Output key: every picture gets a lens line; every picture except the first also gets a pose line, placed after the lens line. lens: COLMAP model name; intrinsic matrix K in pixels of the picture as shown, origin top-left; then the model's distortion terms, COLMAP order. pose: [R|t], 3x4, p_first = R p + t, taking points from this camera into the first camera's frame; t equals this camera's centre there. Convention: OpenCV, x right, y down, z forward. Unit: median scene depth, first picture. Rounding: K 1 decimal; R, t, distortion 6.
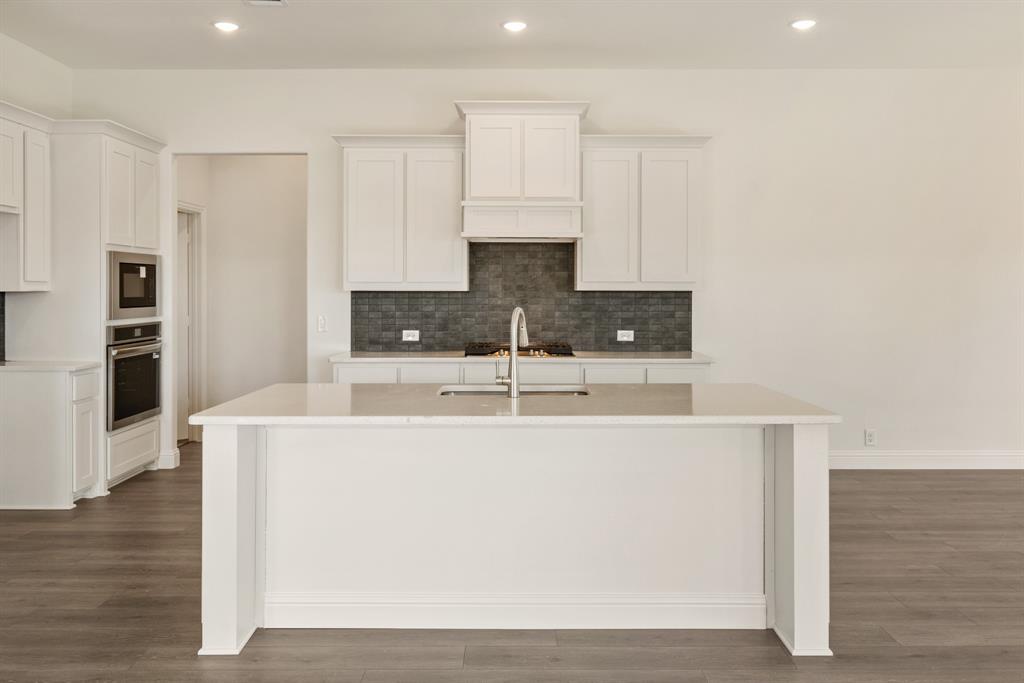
lens RADIAL K [[829.8, 0, 510.3], [0, 829.8, 285.4], [0, 0, 1]] dist [-0.004289, 0.004389]
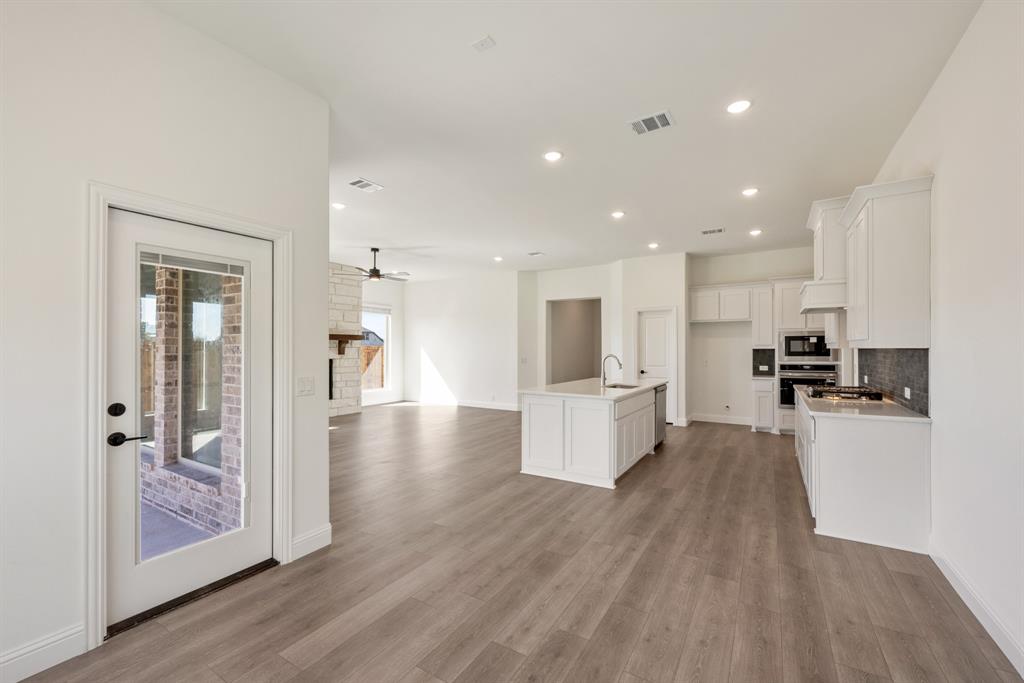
lens RADIAL K [[415.2, 0, 515.3], [0, 415.2, 346.2], [0, 0, 1]] dist [-0.000506, -0.000884]
pose [[-0.515046, -0.005505, -0.857145, 0.811180], [0.007266, 0.999915, -0.010788, 0.006239], [0.857132, -0.011784, -0.514962, 0.852349]]
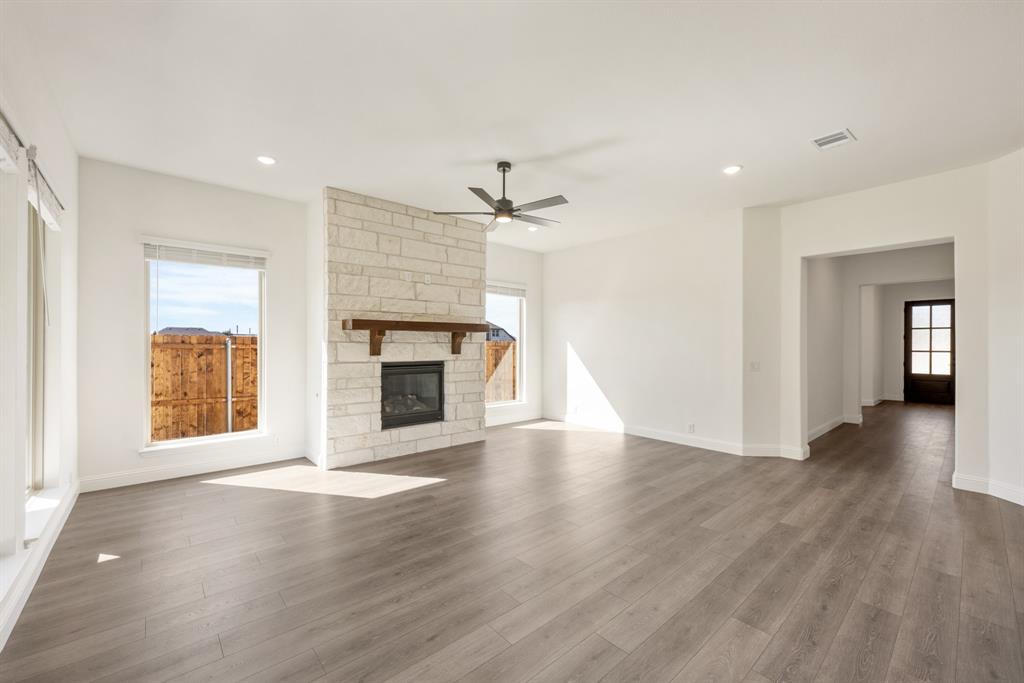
lens RADIAL K [[415.2, 0, 514.4], [0, 415.2, 345.2], [0, 0, 1]] dist [-0.000506, -0.000884]
pose [[-0.746893, -0.000245, -0.664945, 0.447539], [0.004531, 0.999975, -0.005458, 0.001472], [0.664929, -0.007090, -0.746873, 0.424374]]
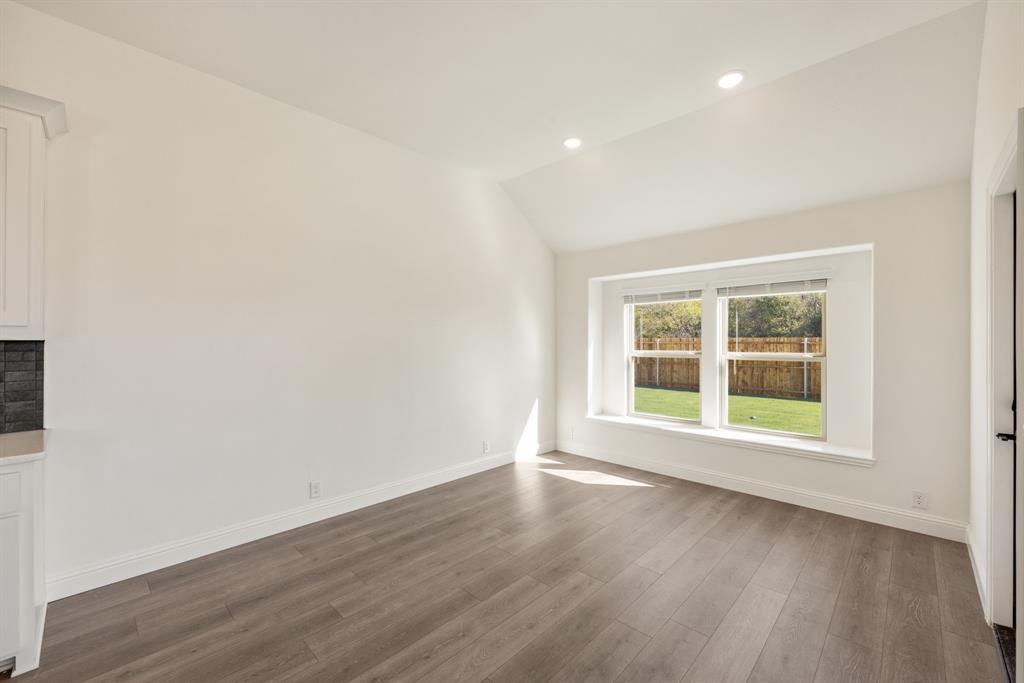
lens RADIAL K [[415.2, 0, 516.7], [0, 415.2, 341.2], [0, 0, 1]] dist [-0.000506, -0.000884]
pose [[0.683846, 0.000300, 0.729627, 0.236030], [-0.006694, 0.999960, 0.005862, 0.002652], [-0.729596, -0.008893, 0.683821, 0.487283]]
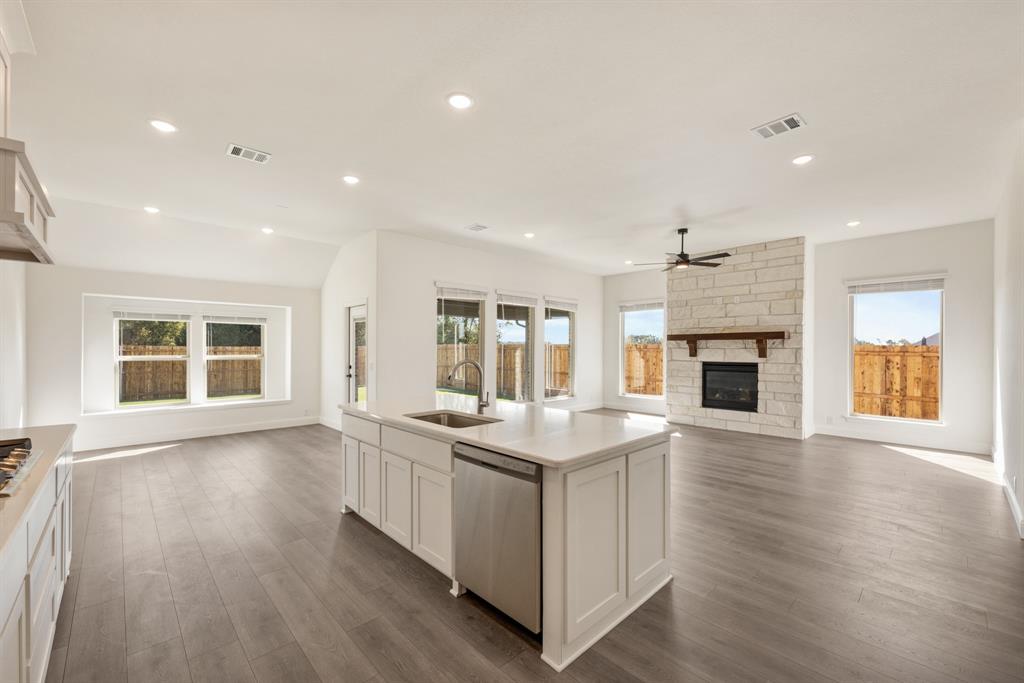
lens RADIAL K [[415.2, 0, 513.6], [0, 415.2, 350.1], [0, 0, 1]] dist [-0.000506, -0.000884]
pose [[-0.695743, -0.001916, 0.718288, -0.363043], [-0.008455, 0.999949, -0.005522, 0.007115], [-0.718241, -0.009915, -0.695724, 0.872530]]
